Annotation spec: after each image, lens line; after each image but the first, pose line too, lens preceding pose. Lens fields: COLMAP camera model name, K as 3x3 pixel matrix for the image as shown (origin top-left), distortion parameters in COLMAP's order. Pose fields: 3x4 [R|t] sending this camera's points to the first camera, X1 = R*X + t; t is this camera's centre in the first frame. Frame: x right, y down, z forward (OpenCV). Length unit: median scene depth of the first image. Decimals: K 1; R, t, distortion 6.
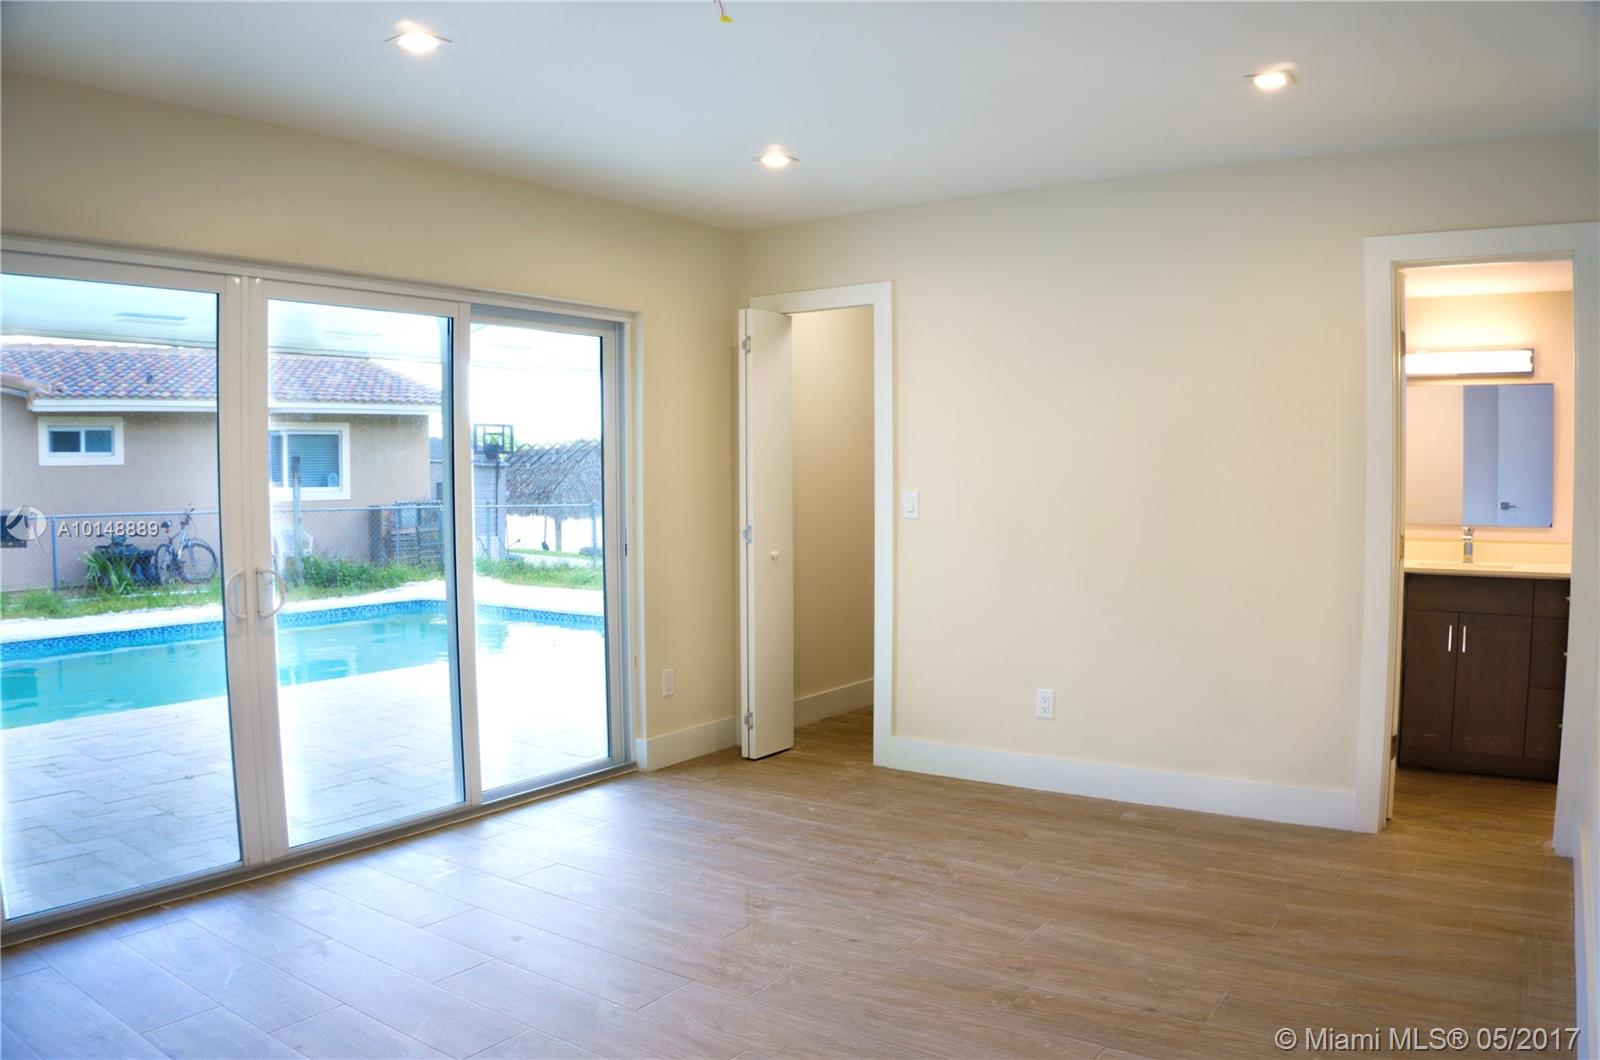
lens RADIAL K [[1198.7, 0, 800.0], [0, 1198.7, 530.0], [0, 0, 1]] dist [-0.156902, 0.002630]
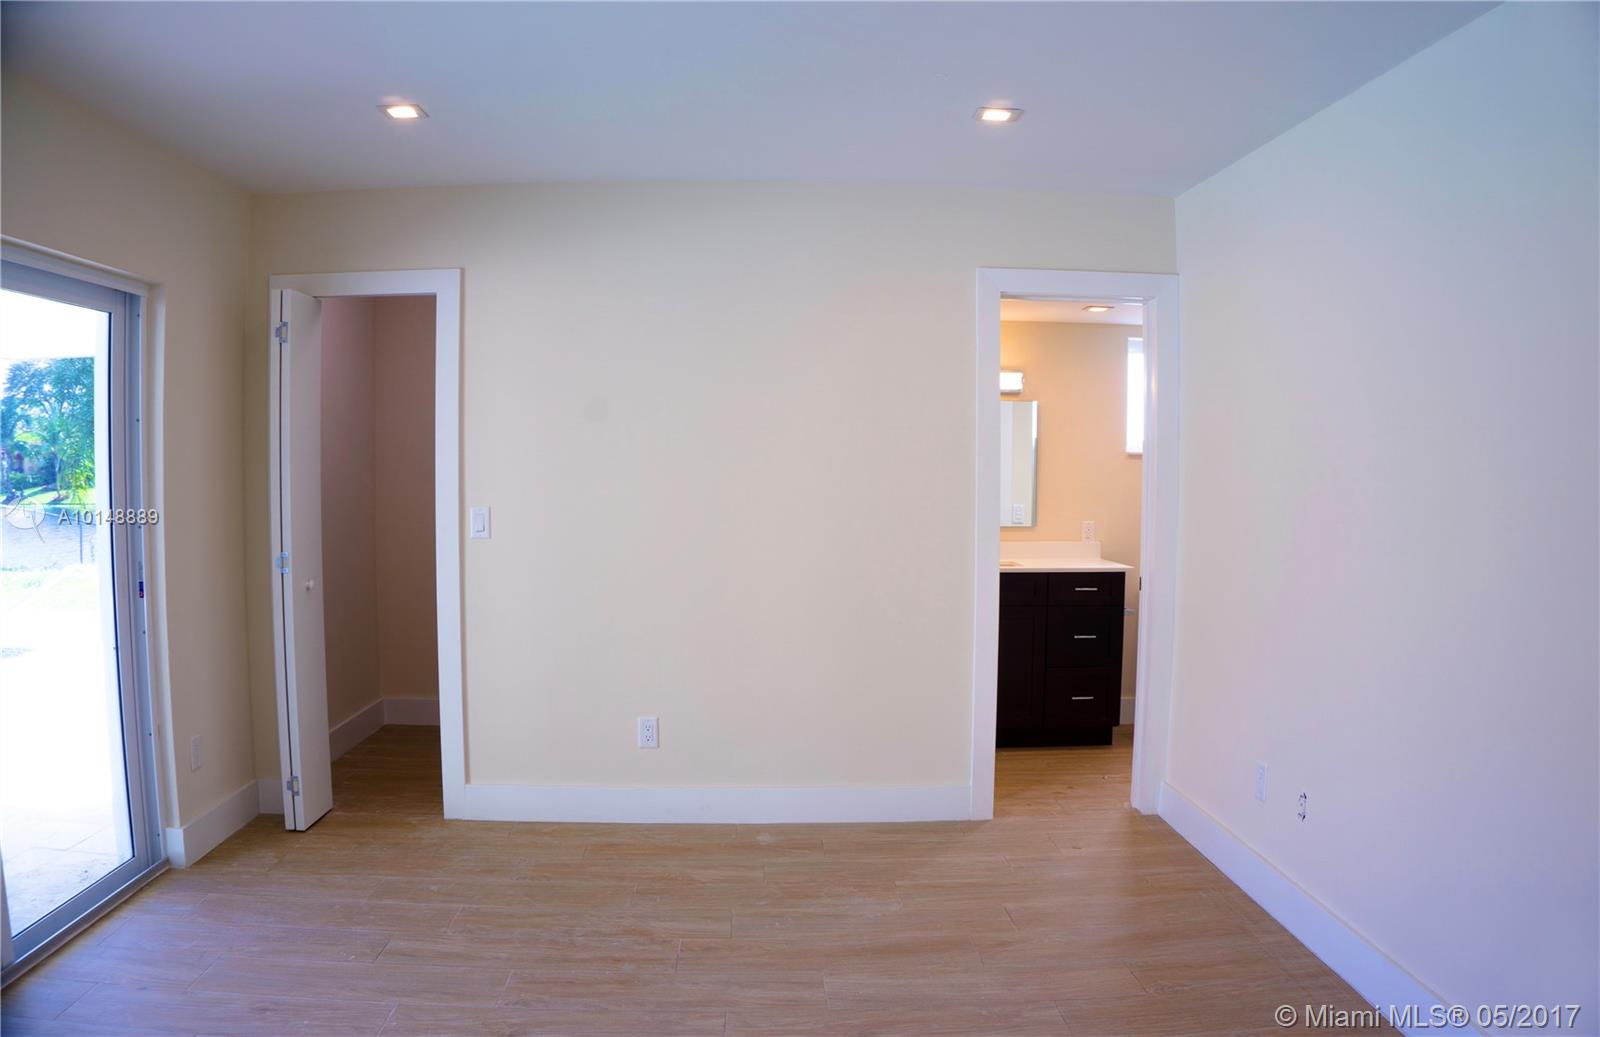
lens RADIAL K [[1141.3, 0, 800.0], [0, 1141.3, 518.5], [0, 0, 1]] dist [-0.253792, 0.158433]
pose [[0.804384, -0.023026, 0.593664, -0.221971], [0.022462, 0.999713, 0.008341, -0.027536], [-0.593685, 0.006626, 0.804670, 0.210527]]
